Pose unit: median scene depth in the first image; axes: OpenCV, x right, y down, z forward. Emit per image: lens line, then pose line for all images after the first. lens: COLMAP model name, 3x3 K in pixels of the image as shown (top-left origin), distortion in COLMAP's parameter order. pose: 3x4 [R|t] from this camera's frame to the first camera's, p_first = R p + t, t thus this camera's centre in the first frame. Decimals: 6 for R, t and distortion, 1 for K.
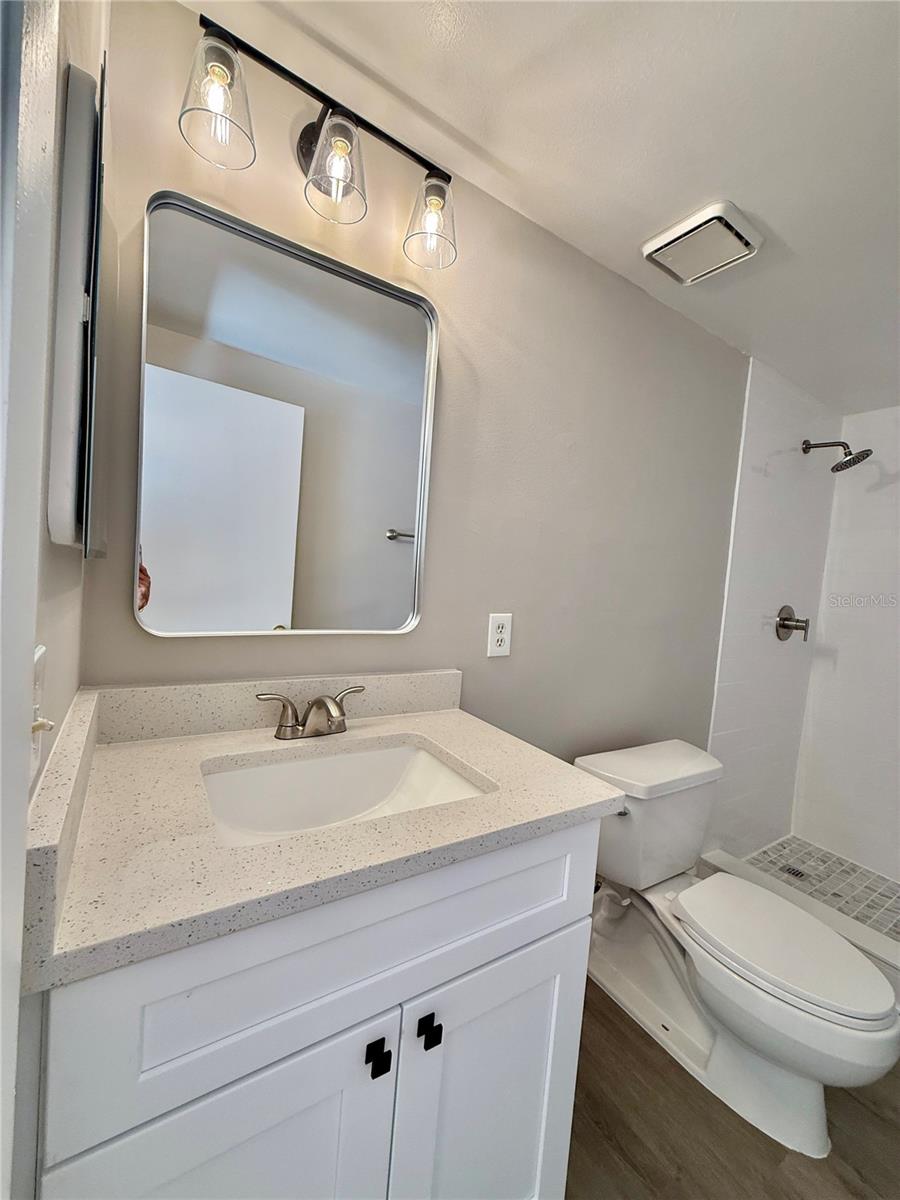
lens RADIAL K [[483.5, 0, 448.3], [0, 483.5, 599.5], [0, 0, 1]] dist [0.000514, 0.000082]
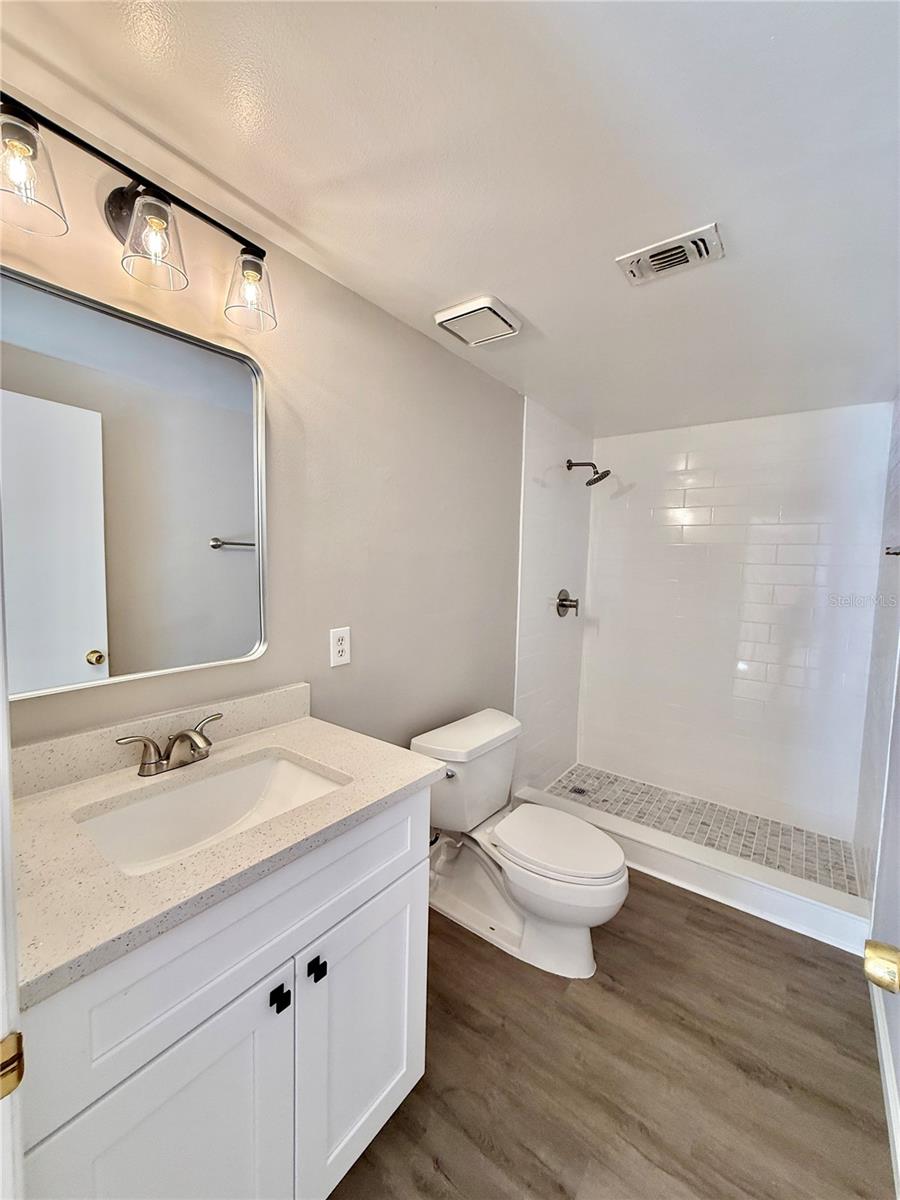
lens RADIAL K [[482.4, 0, 450.4], [0, 482.4, 603.3], [0, 0, 1]] dist [0.000631, 0.000632]
pose [[0.936480, -0.082876, 0.340788, -0.036242], [0.066563, 0.996018, 0.059309, -0.094396], [-0.344346, -0.032858, 0.938268, -0.193298]]
